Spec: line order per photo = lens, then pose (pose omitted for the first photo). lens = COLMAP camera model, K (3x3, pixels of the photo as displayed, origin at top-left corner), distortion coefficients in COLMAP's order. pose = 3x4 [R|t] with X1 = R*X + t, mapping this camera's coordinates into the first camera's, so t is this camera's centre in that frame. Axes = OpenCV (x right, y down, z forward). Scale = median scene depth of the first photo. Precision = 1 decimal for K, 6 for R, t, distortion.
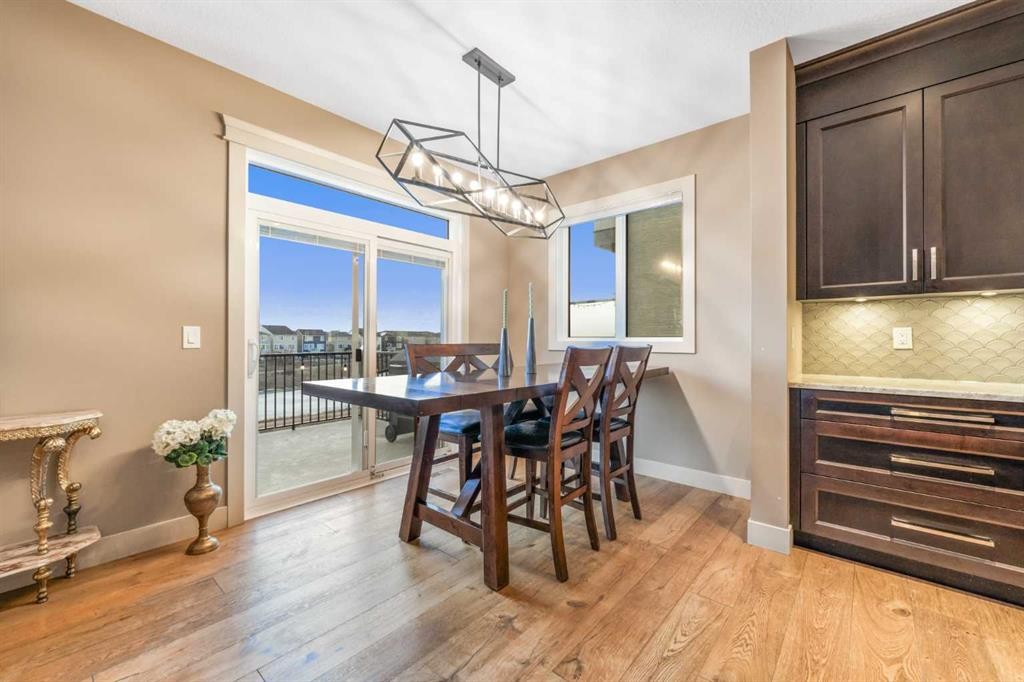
lens RADIAL K [[410.5, 0, 509.1], [0, 410.5, 337.4], [0, 0, 1]] dist [0.000548, -0.001186]
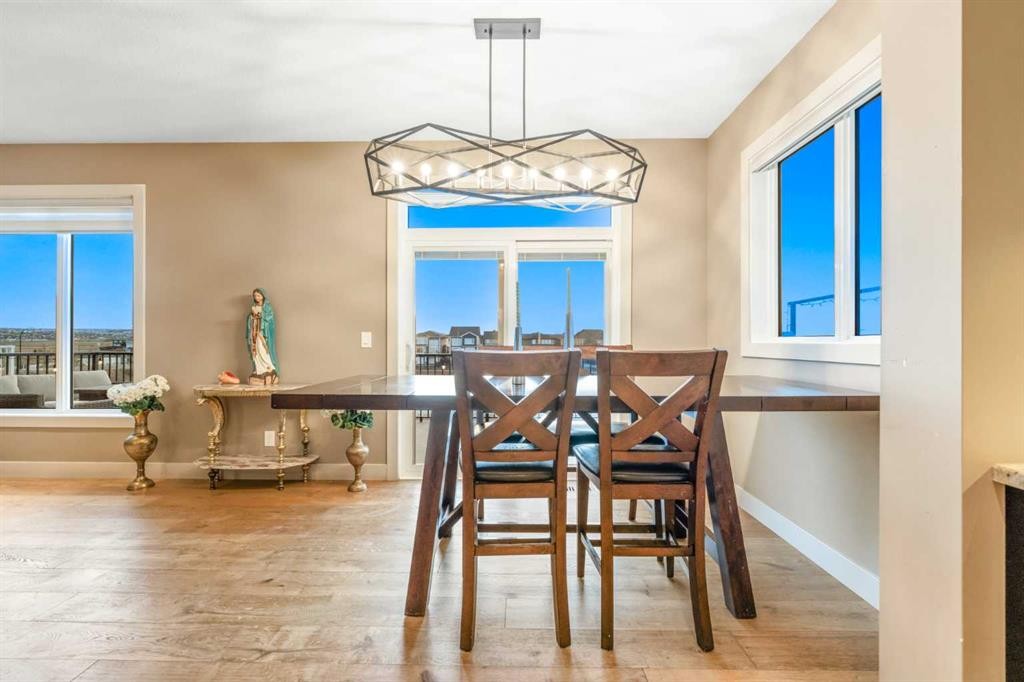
lens RADIAL K [[410.5, 0, 511.2], [0, 410.5, 340.8], [0, 0, 1]] dist [0.000548, -0.001186]
pose [[0.647225, -0.004540, -0.762285, 0.559934], [0.005461, 0.999984, -0.001319, 0.006342], [0.762279, -0.003309, 0.647240, 0.401182]]
